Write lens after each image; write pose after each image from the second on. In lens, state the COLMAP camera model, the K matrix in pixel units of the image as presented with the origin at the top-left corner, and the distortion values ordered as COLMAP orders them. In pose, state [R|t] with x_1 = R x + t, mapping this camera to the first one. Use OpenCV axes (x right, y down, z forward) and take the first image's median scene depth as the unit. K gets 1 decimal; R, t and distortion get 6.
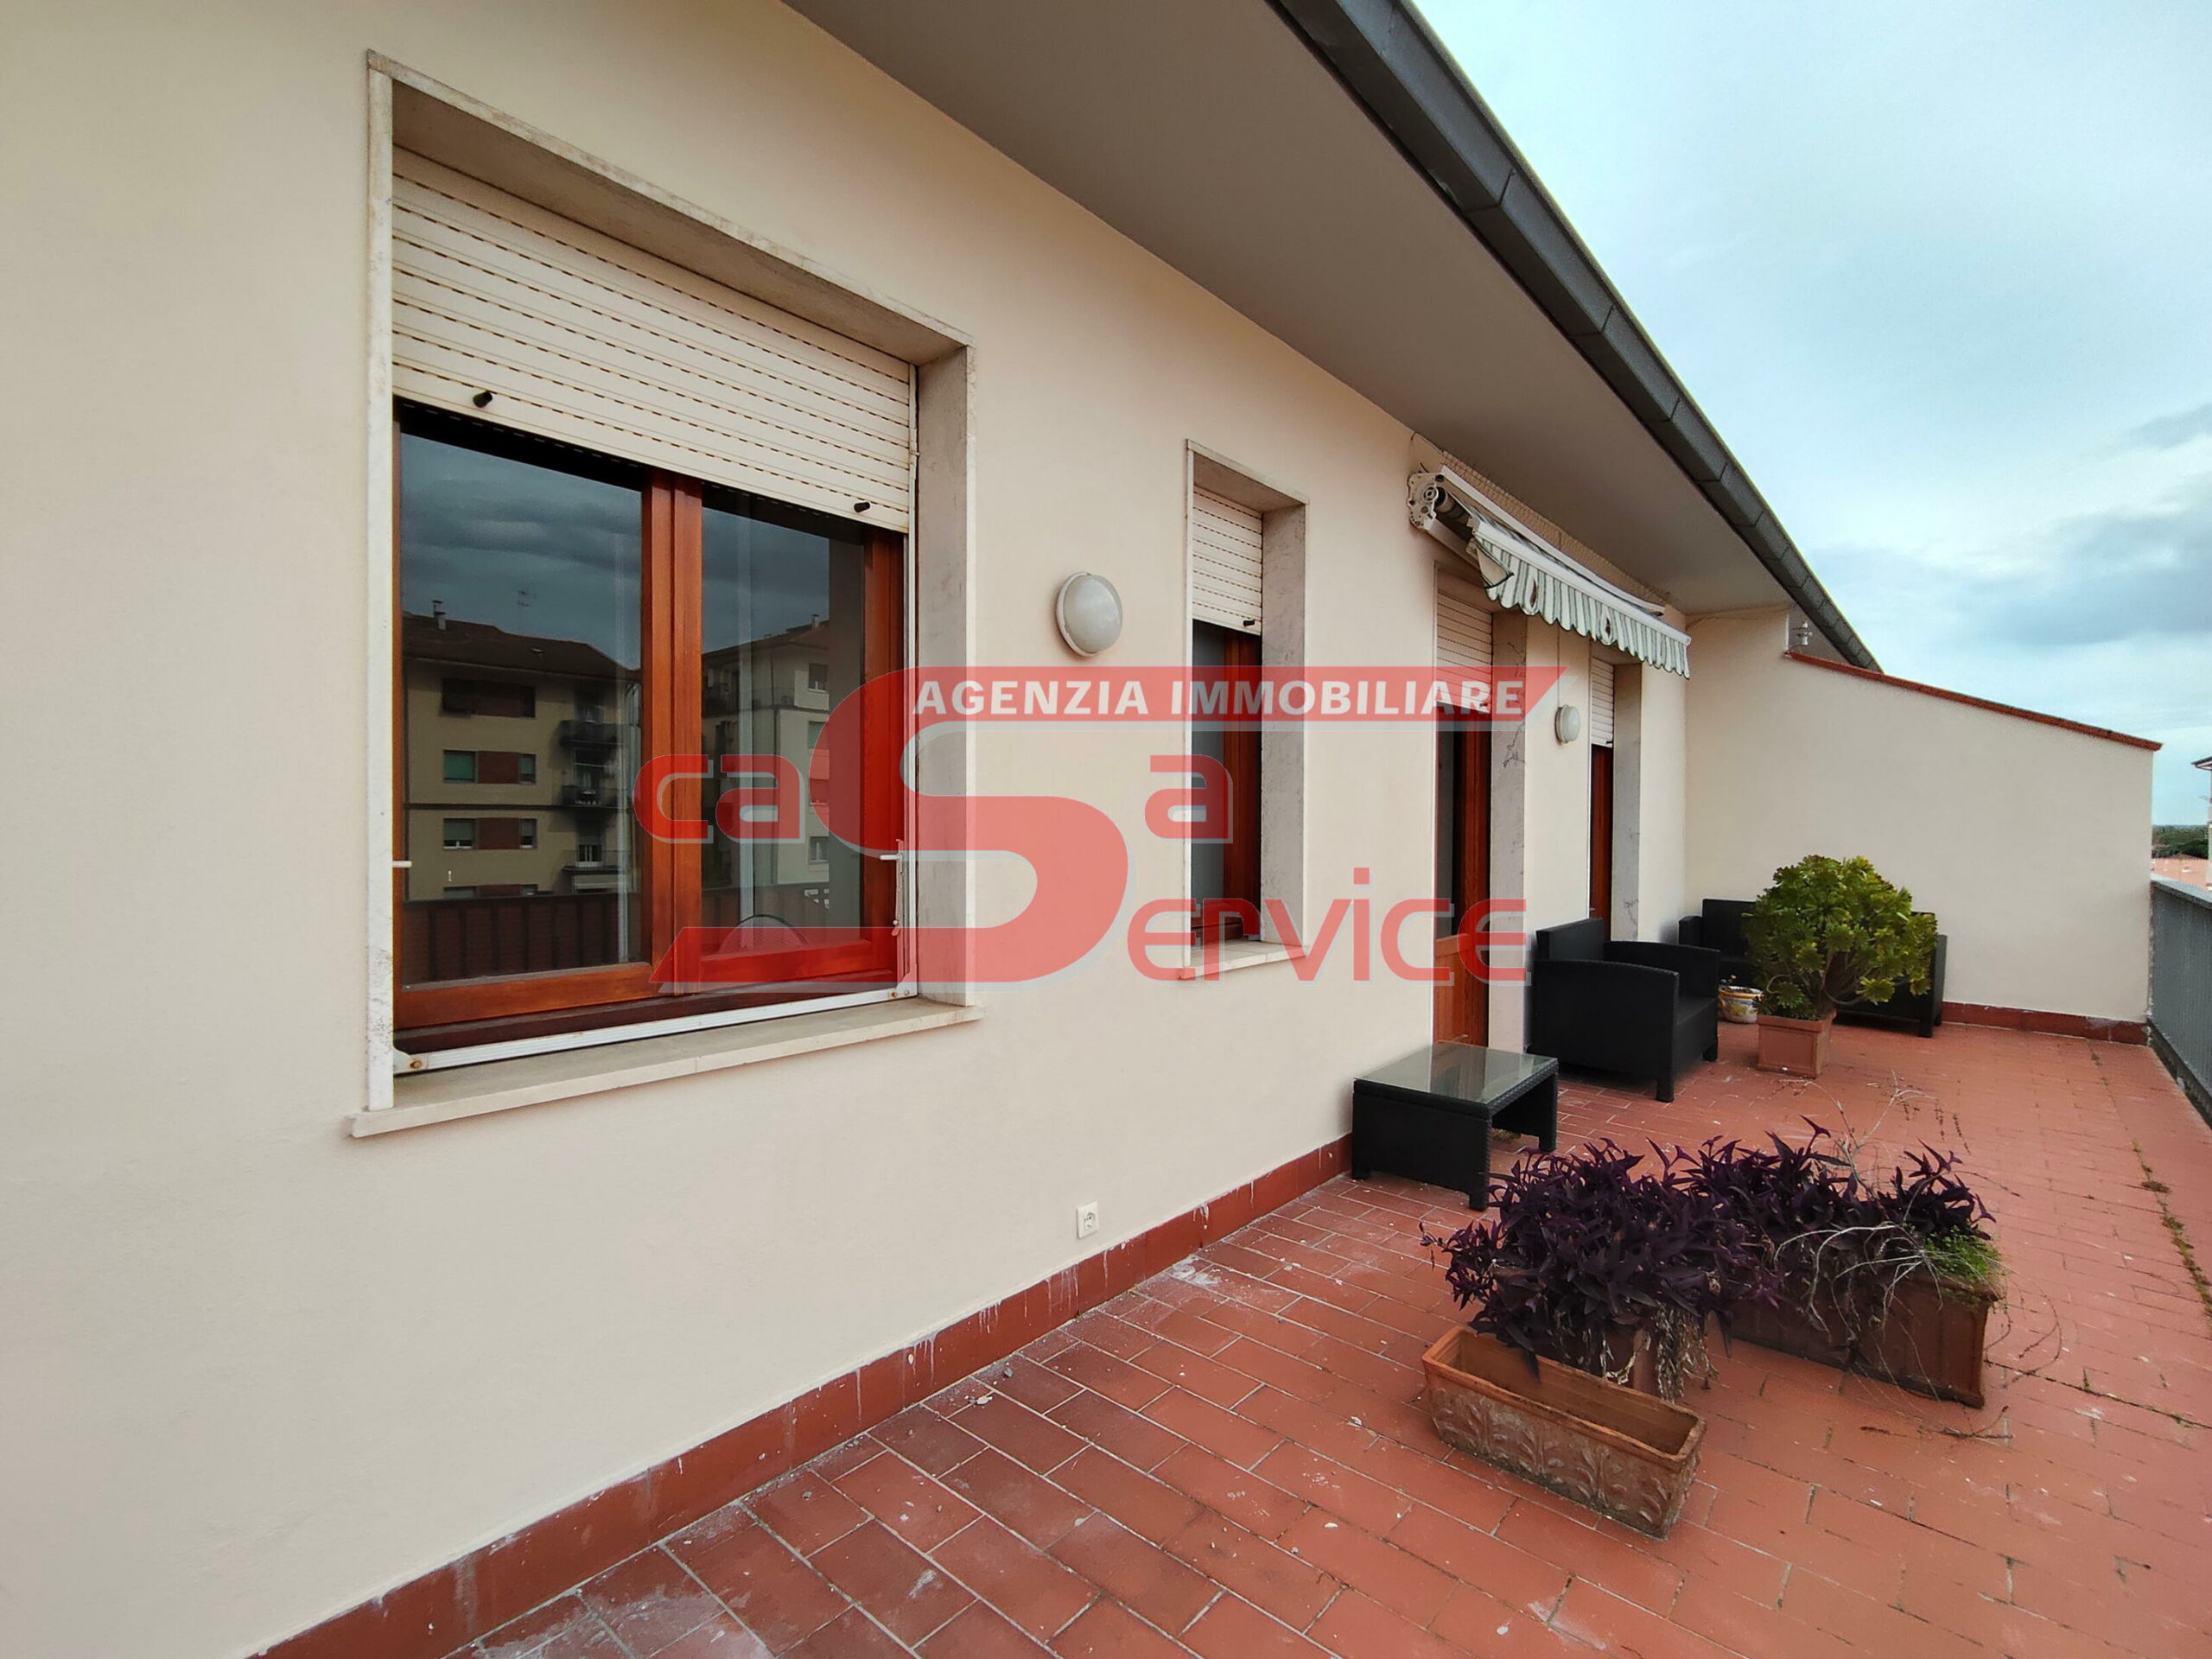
lens RADIAL K [[1031.0, 0, 1112.1], [0, 1031.0, 836.4], [0, 0, 1]] dist [-0.004566, 0.000217]
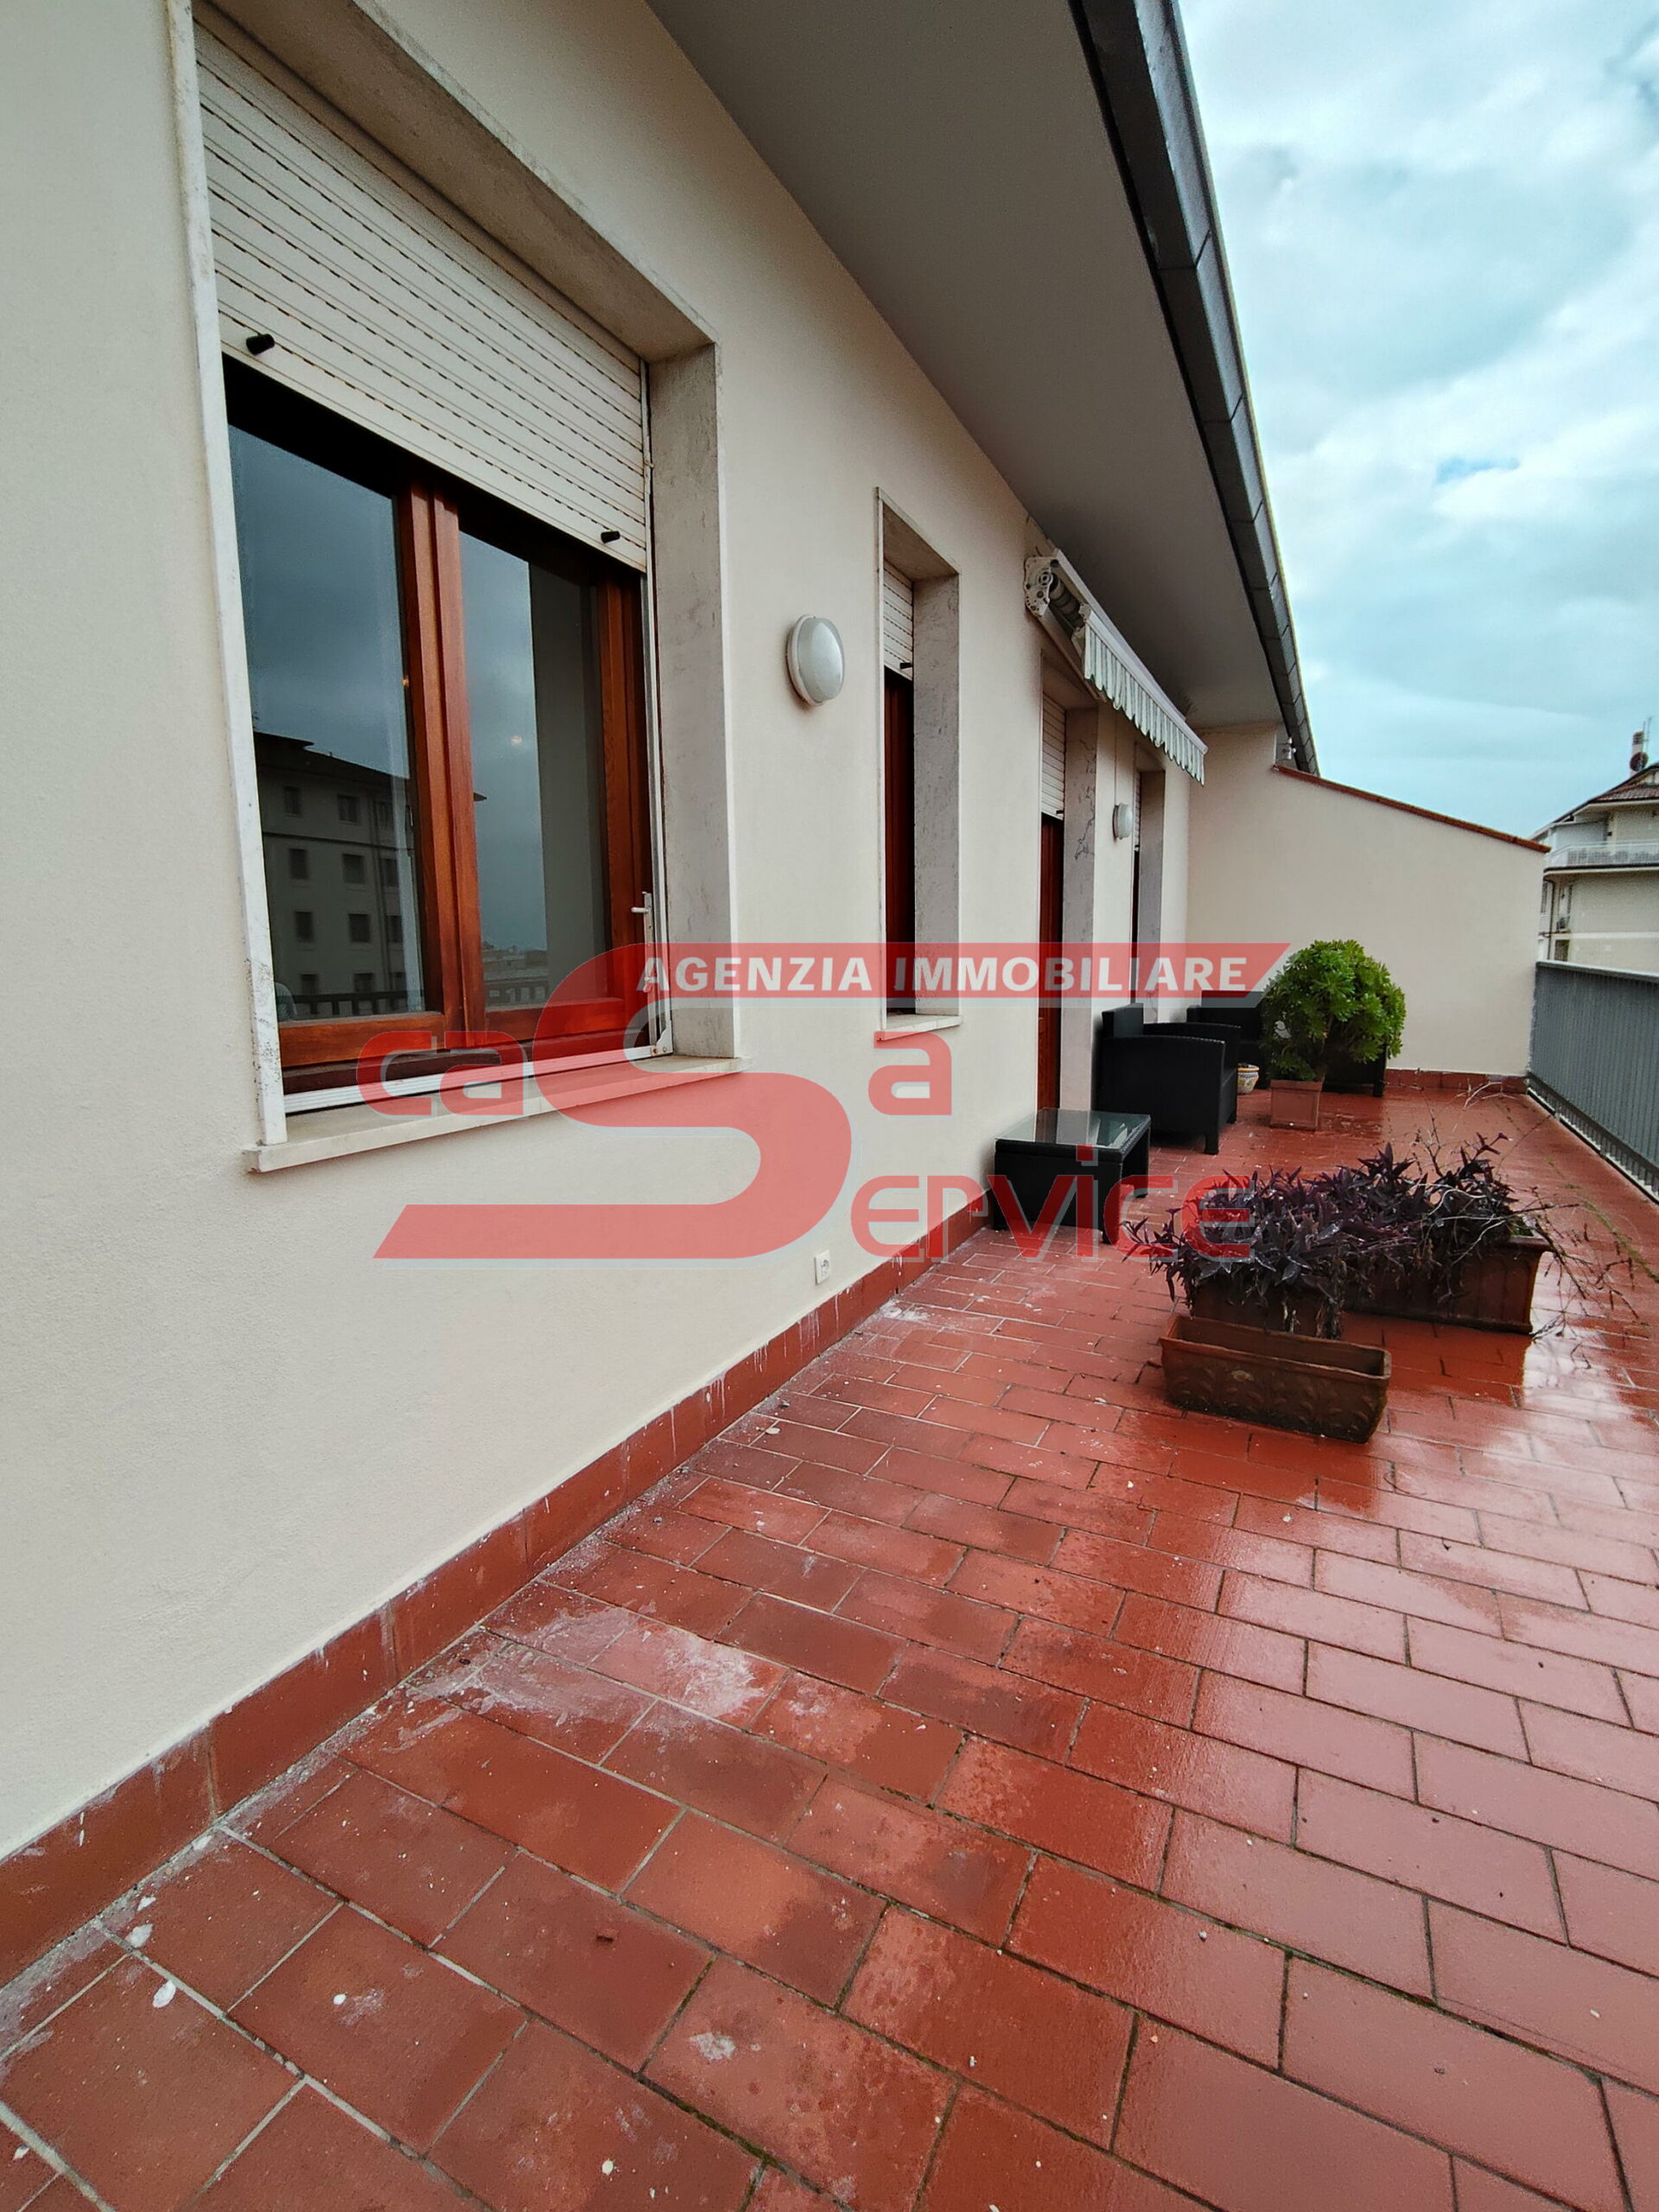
lens RADIAL K [[1031.0, 0, 834.8], [0, 1031.0, 1092.6], [0, 0, 1]] dist [-0.004566, 0.000217]
pose [[0.967800, -0.051450, 0.246406, -0.271014], [0.021754, 0.992322, 0.121755, 0.072484], [-0.250779, -0.112474, 0.961488, 0.011798]]
